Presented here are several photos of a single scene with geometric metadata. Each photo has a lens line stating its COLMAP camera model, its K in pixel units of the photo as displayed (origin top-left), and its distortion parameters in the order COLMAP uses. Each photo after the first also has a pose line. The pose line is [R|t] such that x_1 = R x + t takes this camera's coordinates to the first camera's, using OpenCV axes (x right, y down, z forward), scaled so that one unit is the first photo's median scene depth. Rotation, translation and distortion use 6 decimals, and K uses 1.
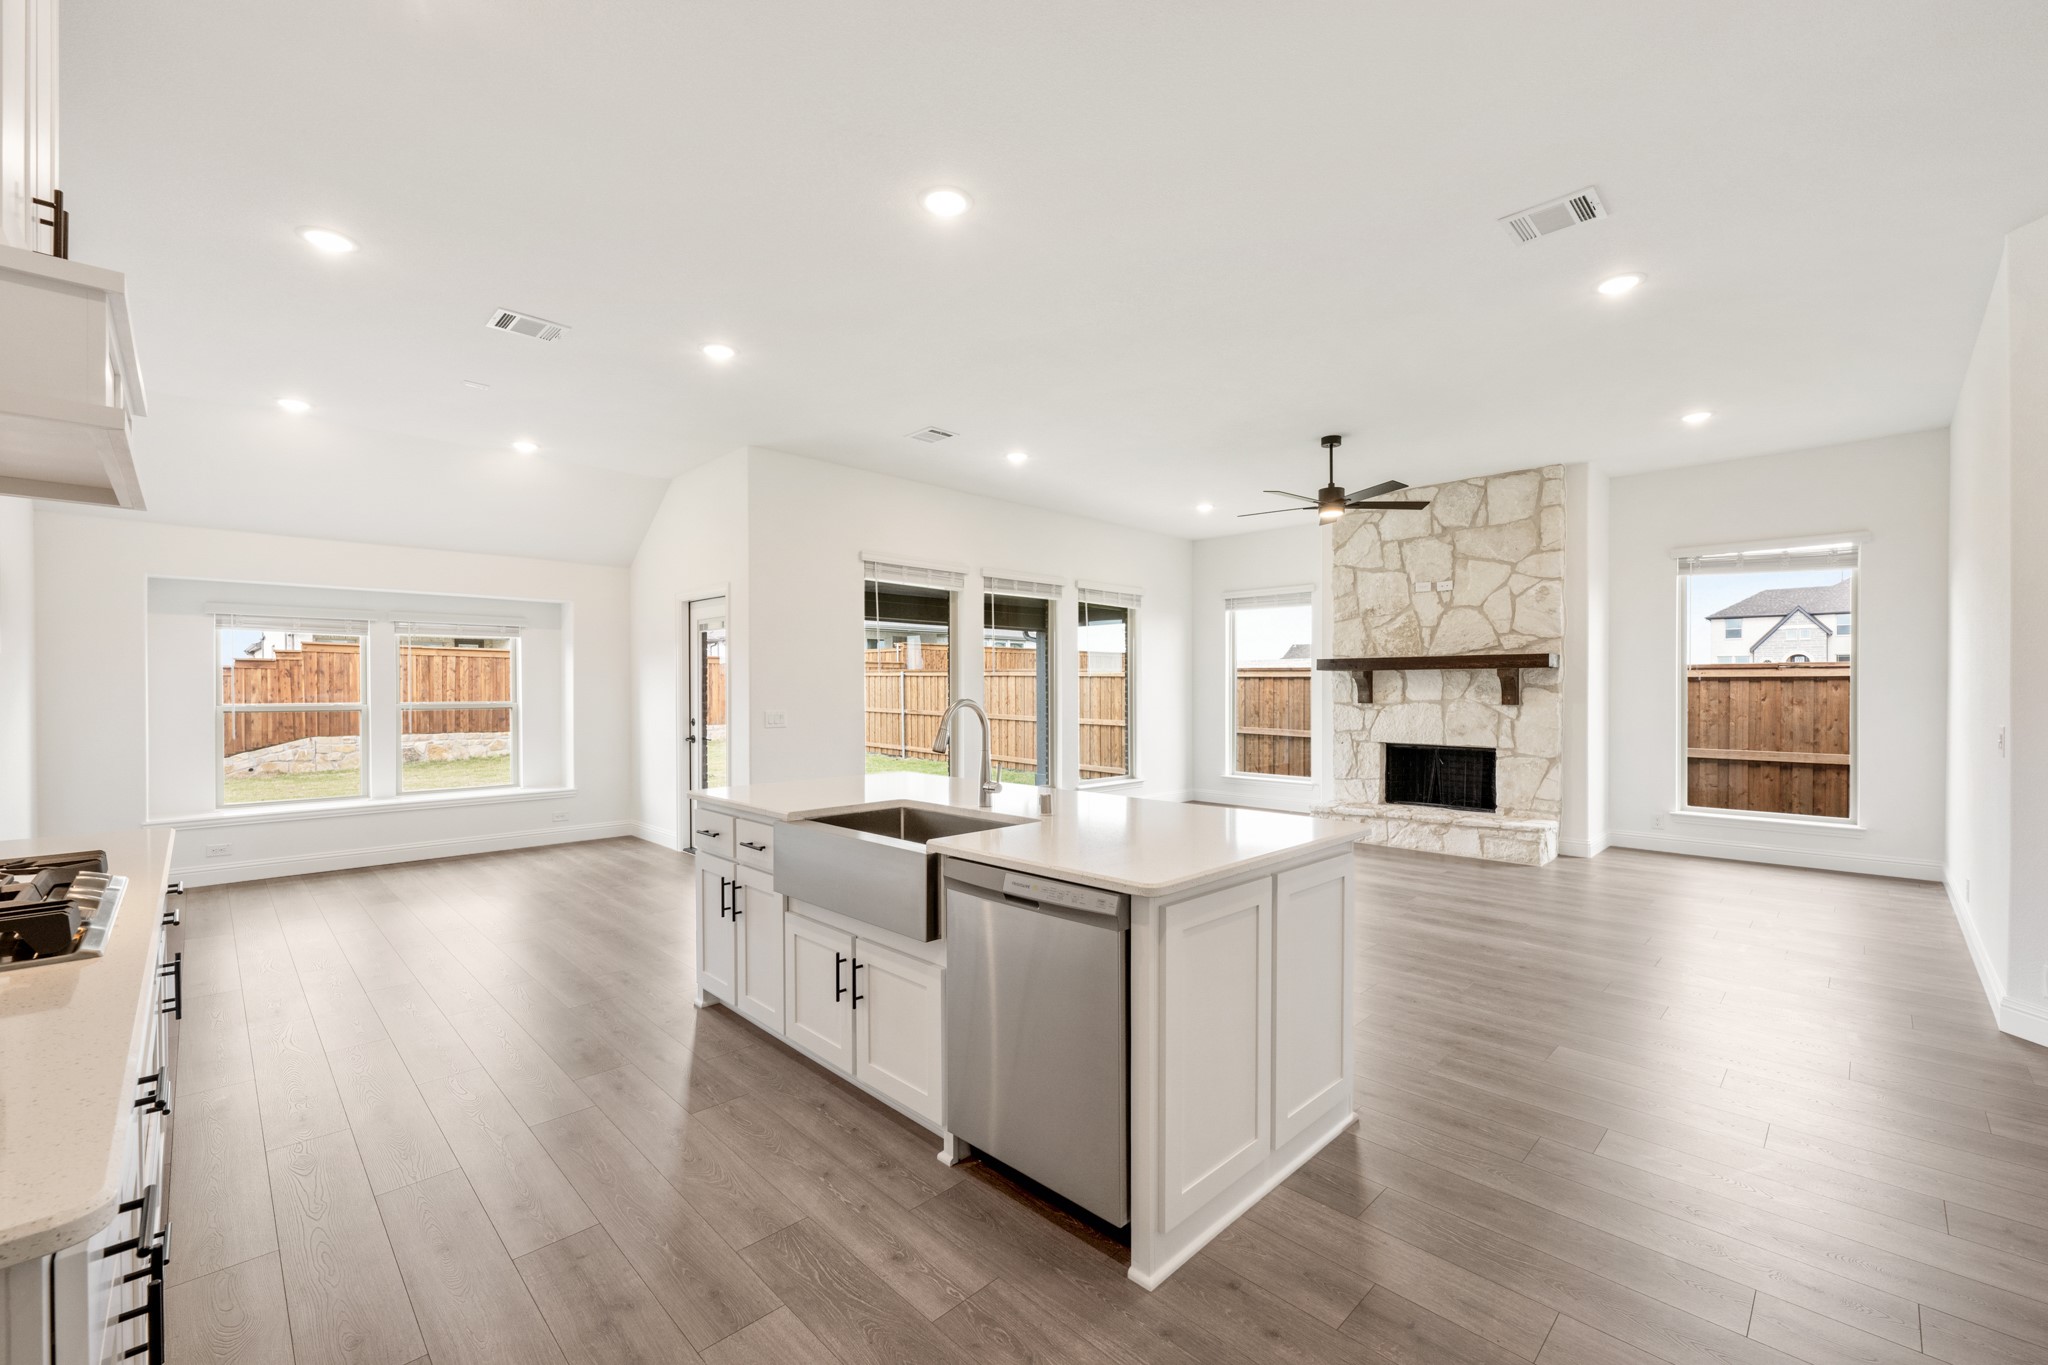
lens RADIAL K [[837.5, 0, 1022.2], [0, 837.5, 698.4], [0, 0, 1]] dist [-0.004184, 0.000397]
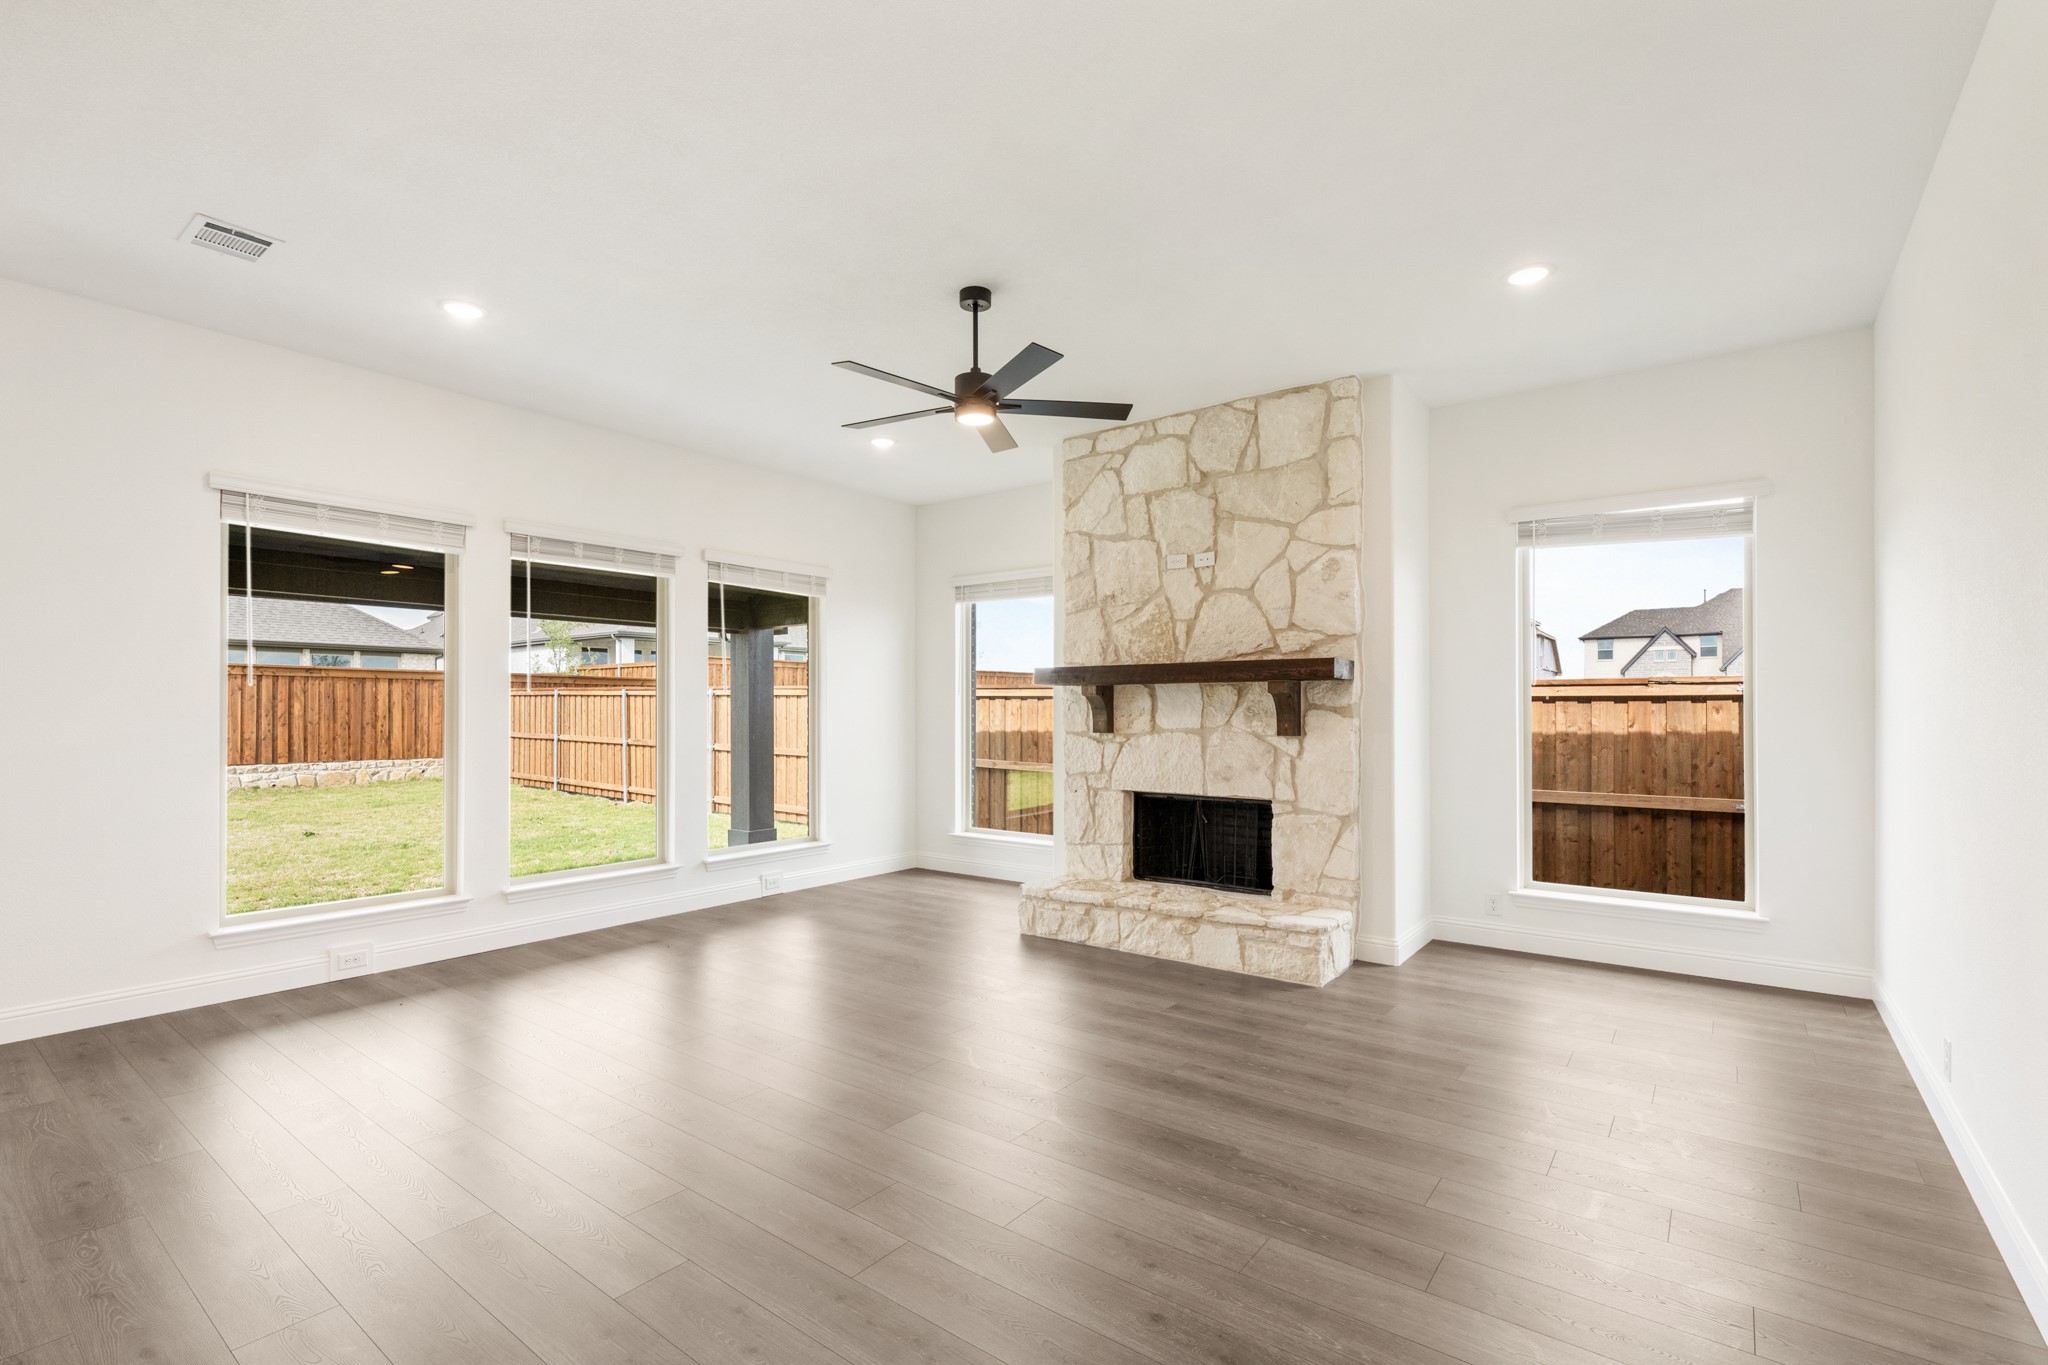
lens RADIAL K [[919.3, 0, 1026.9], [0, 919.3, 711.9], [0, 0, 1]] dist [-0.000899, -0.001287]
pose [[0.989944, -0.000038, 0.141457, 0.257997], [0.001579, 0.999941, -0.010779, -0.003714], [-0.141449, 0.010894, 0.989886, 0.286672]]
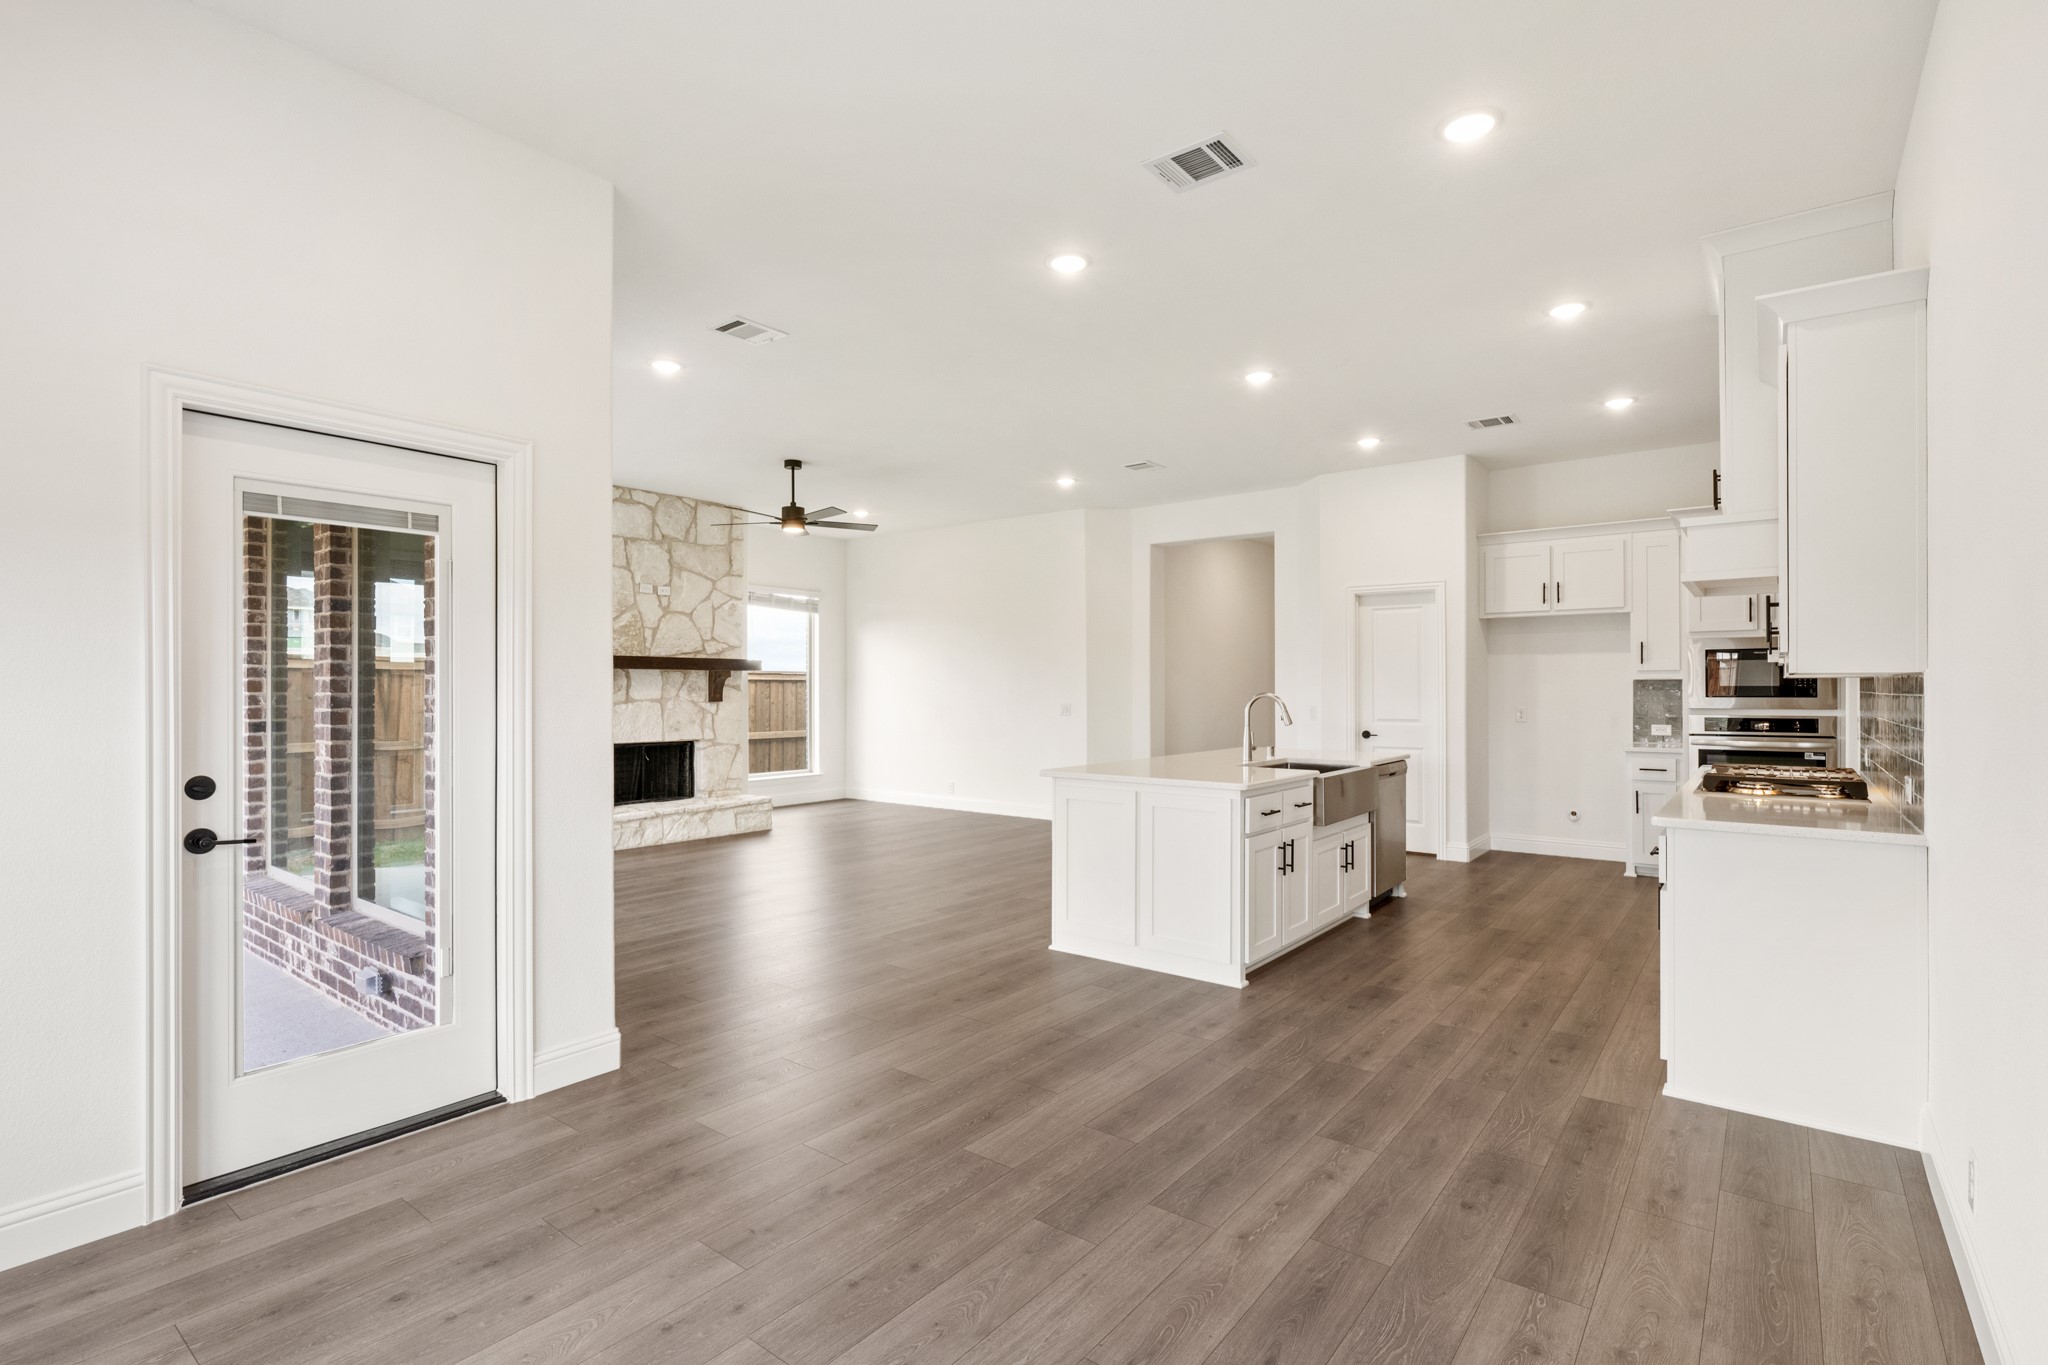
lens RADIAL K [[980.0, 0, 1029.7], [0, 980.0, 685.2], [0, 0, 1]] dist [0.004786, 0.000115]
pose [[-0.138930, 0.003305, 0.990297, -0.787447], [0.006511, 0.999976, -0.002424, -0.008838], [-0.990281, 0.006112, -0.138948, 0.713771]]
